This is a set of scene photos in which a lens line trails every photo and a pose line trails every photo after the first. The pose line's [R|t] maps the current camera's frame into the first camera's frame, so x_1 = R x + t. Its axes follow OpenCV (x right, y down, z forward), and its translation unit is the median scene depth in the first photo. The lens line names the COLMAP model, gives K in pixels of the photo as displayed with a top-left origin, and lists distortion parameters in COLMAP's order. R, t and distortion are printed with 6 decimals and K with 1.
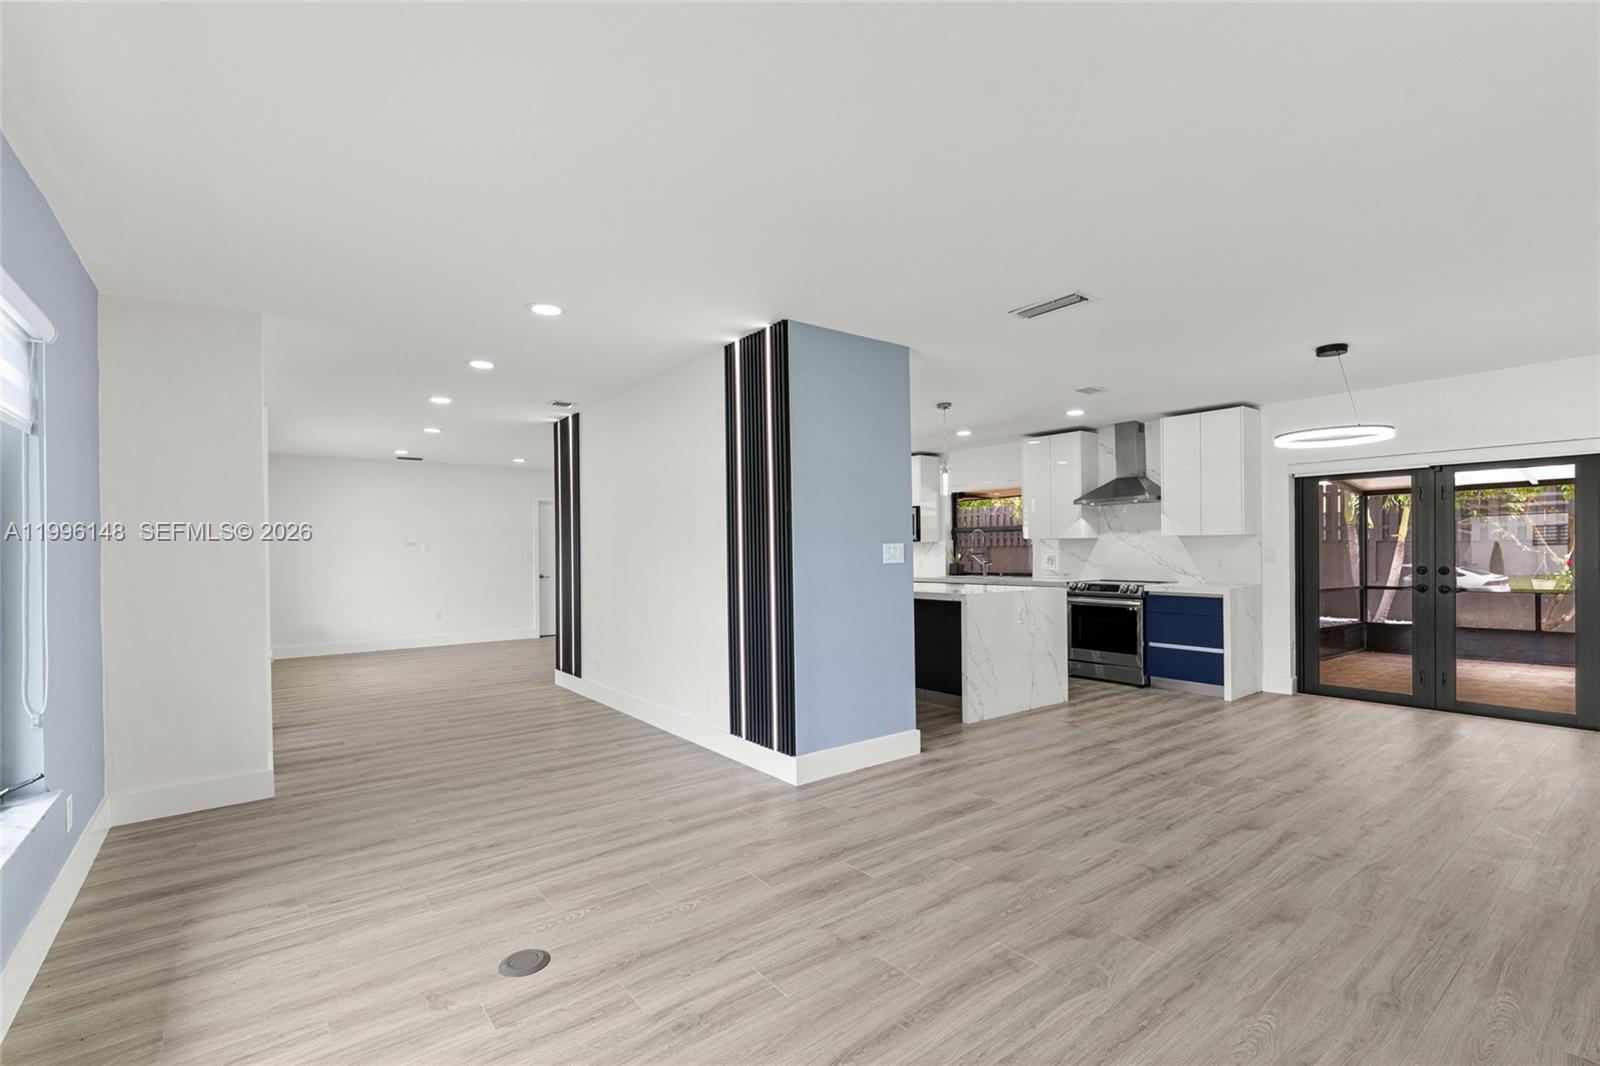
lens RADIAL K [[738.4, 0, 798.7], [0, 738.4, 541.1], [0, 0, 1]] dist [-0.000150, -0.000012]
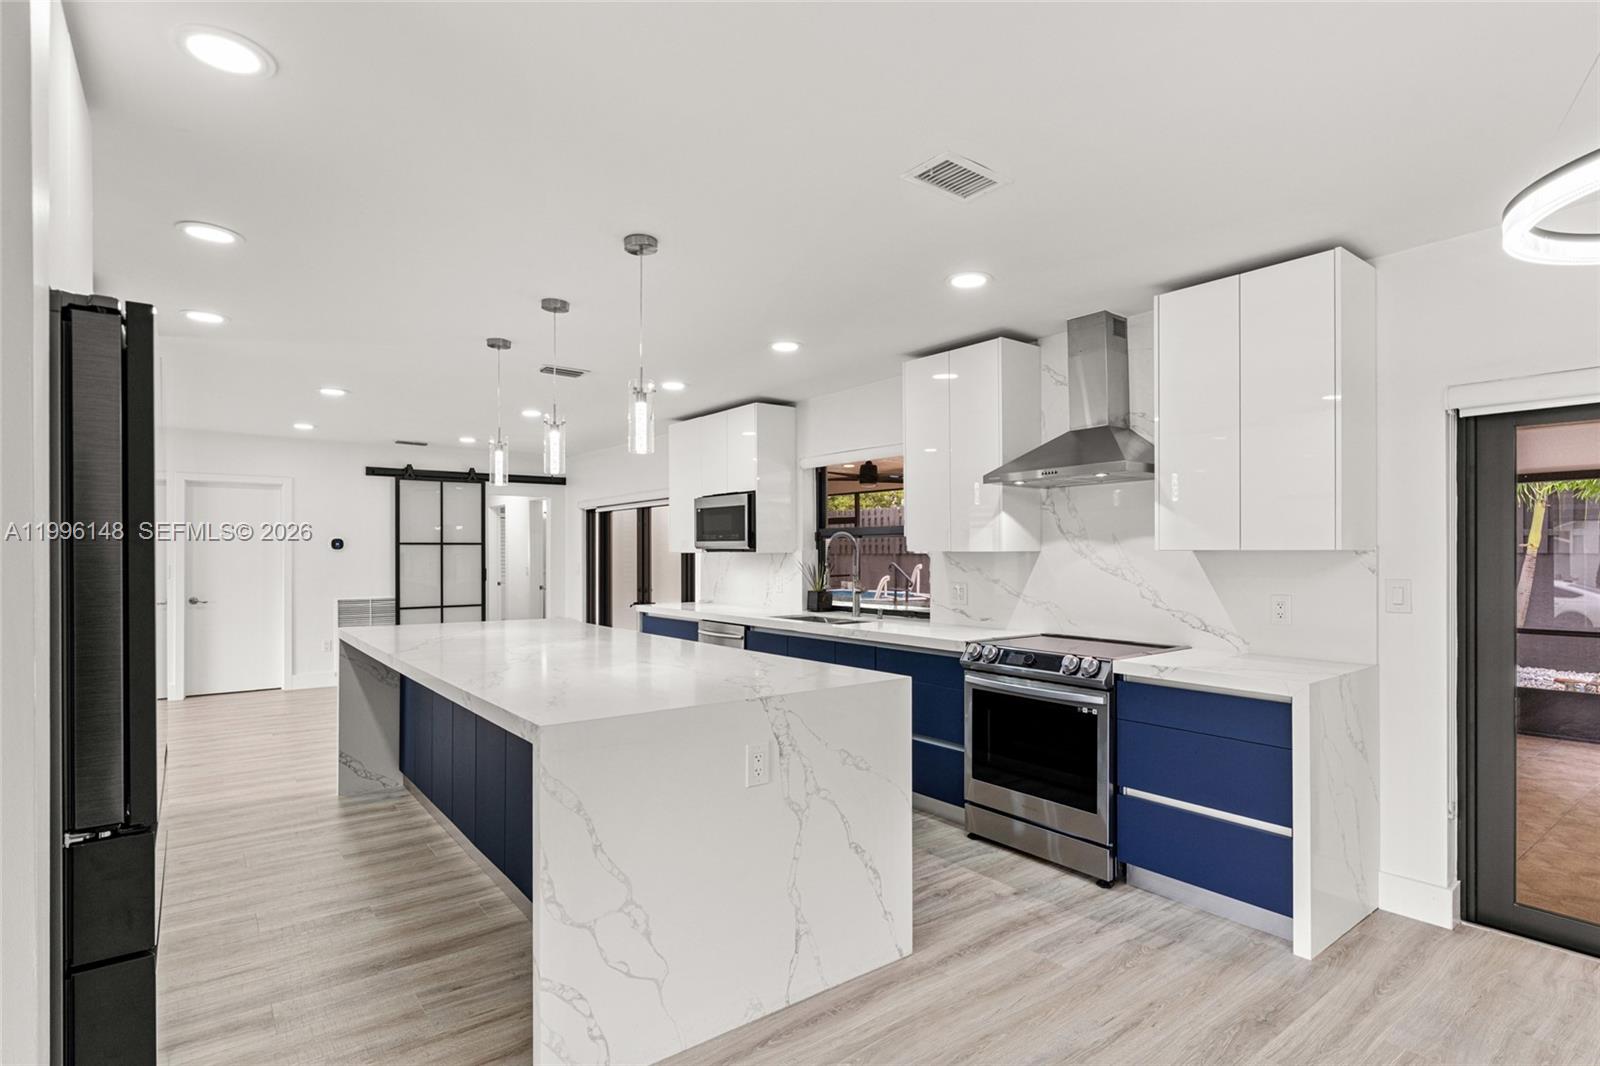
lens RADIAL K [[819.2, 0, 798.6], [0, 819.2, 539.6], [0, 0, 1]] dist [-0.001340, -0.000512]
pose [[0.999969, 0.007786, -0.001101, 0.265800], [-0.007789, 0.999964, -0.003222, -0.010129], [0.001076, 0.003230, 0.999994, 0.481894]]
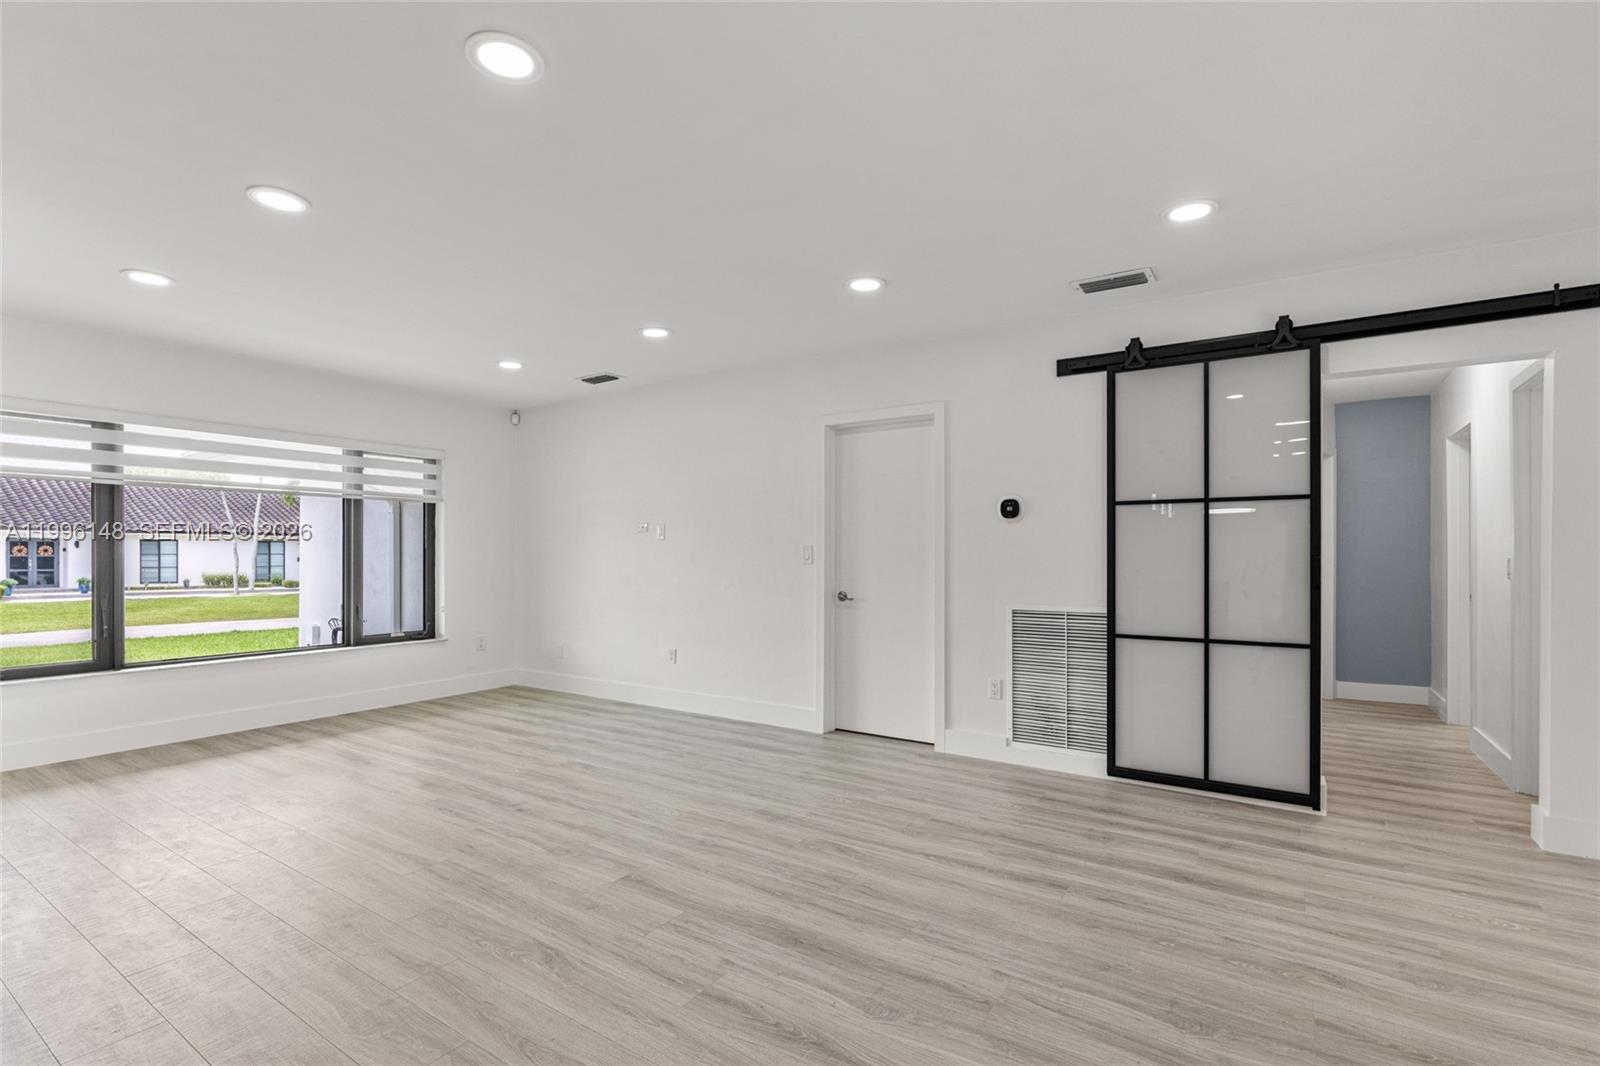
lens RADIAL K [[738.4, 0, 802.6], [0, 738.4, 552.1], [0, 0, 1]] dist [-0.000150, -0.000012]
pose [[0.336906, 0.005271, -0.941524, 0.101003], [0.002508, 0.999976, 0.006496, 0.028646], [0.941535, -0.004550, 0.336885, 1.311180]]
